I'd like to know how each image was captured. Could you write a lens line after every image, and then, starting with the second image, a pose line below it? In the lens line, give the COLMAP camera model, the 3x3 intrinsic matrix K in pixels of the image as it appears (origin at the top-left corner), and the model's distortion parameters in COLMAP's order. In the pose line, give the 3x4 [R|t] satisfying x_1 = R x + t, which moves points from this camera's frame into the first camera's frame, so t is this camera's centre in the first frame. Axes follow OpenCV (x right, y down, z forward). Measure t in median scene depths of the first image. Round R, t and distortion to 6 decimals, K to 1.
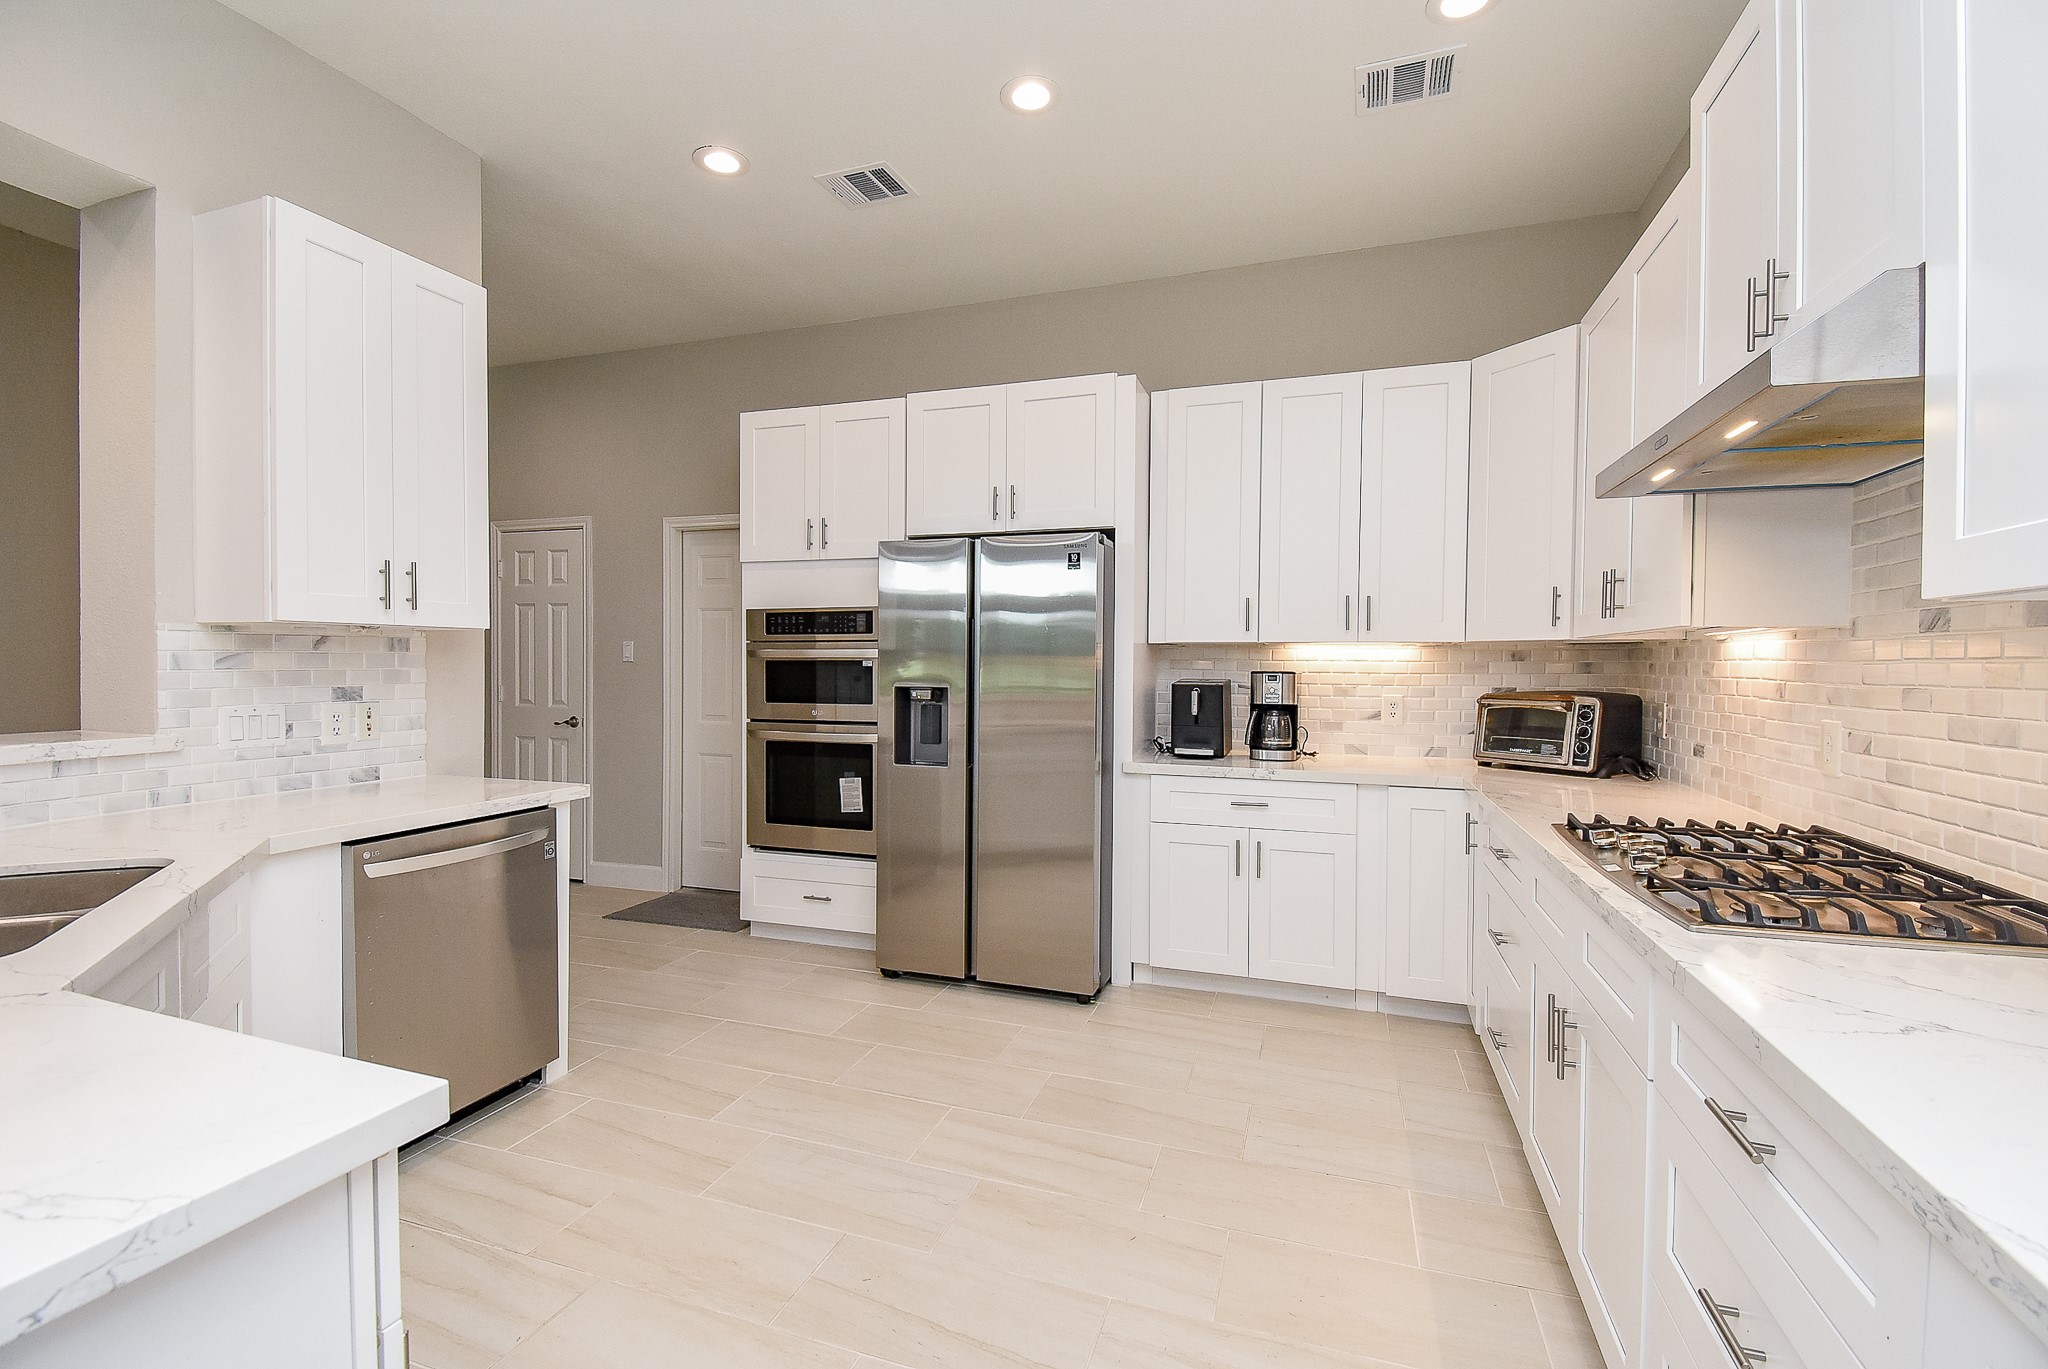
lens RADIAL K [[906.8, 0, 1027.7], [0, 906.8, 683.4], [0, 0, 1]] dist [0.032834, -0.025180]
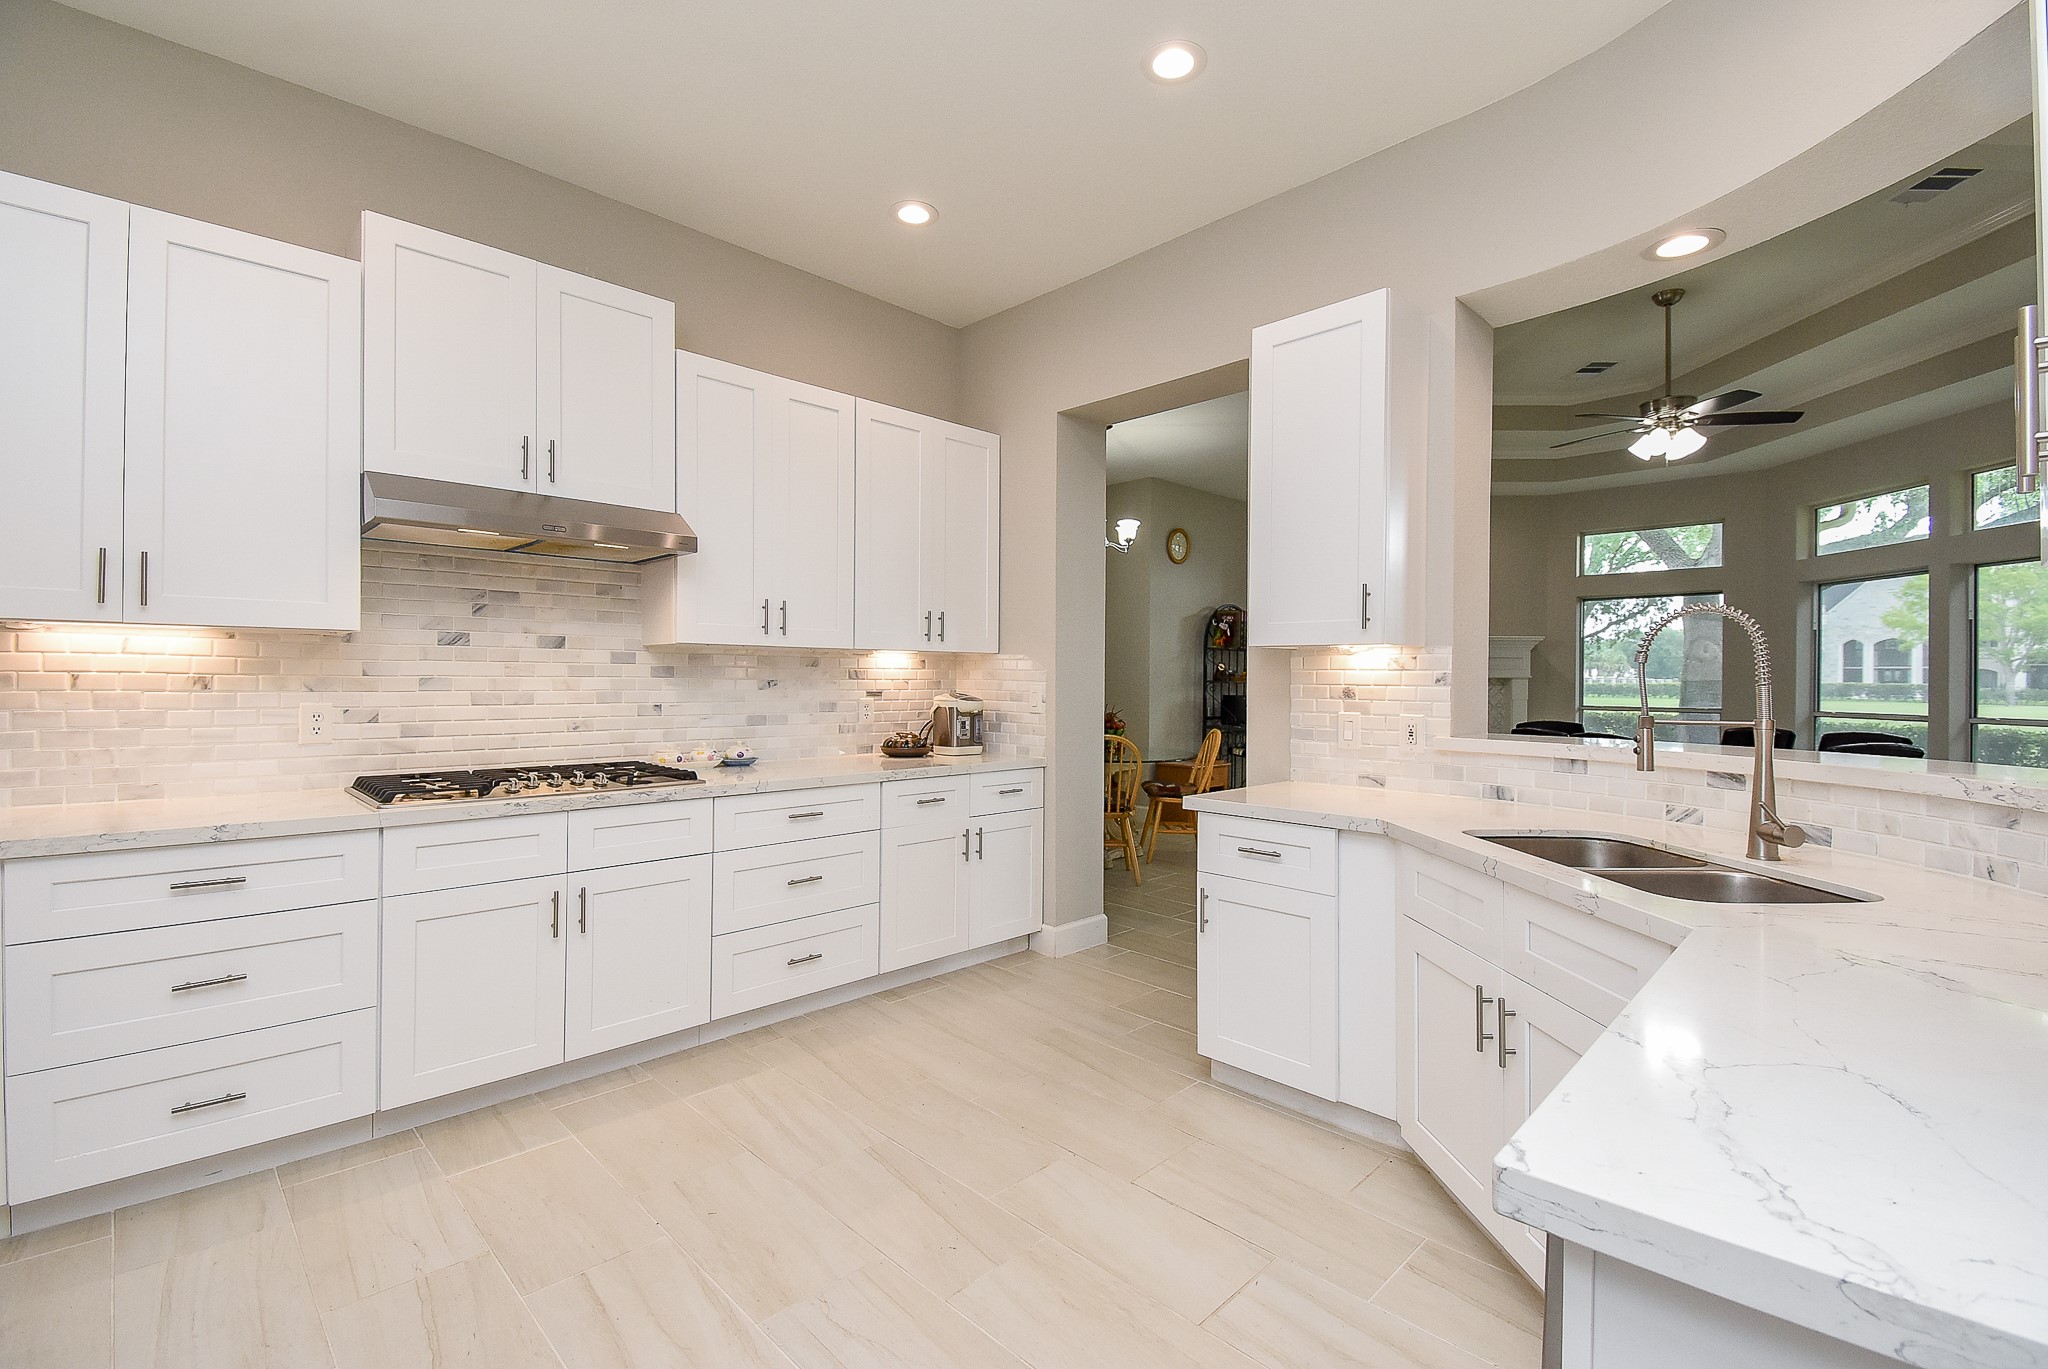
lens RADIAL K [[906.8, 0, 1027.7], [0, 906.8, 683.4], [0, 0, 1]] dist [0.032834, -0.025180]
pose [[-0.895270, -0.011596, 0.445372, -0.436958], [-0.001268, 0.999723, 0.023481, -0.014395], [-0.445521, 0.020457, -0.895038, 1.153418]]
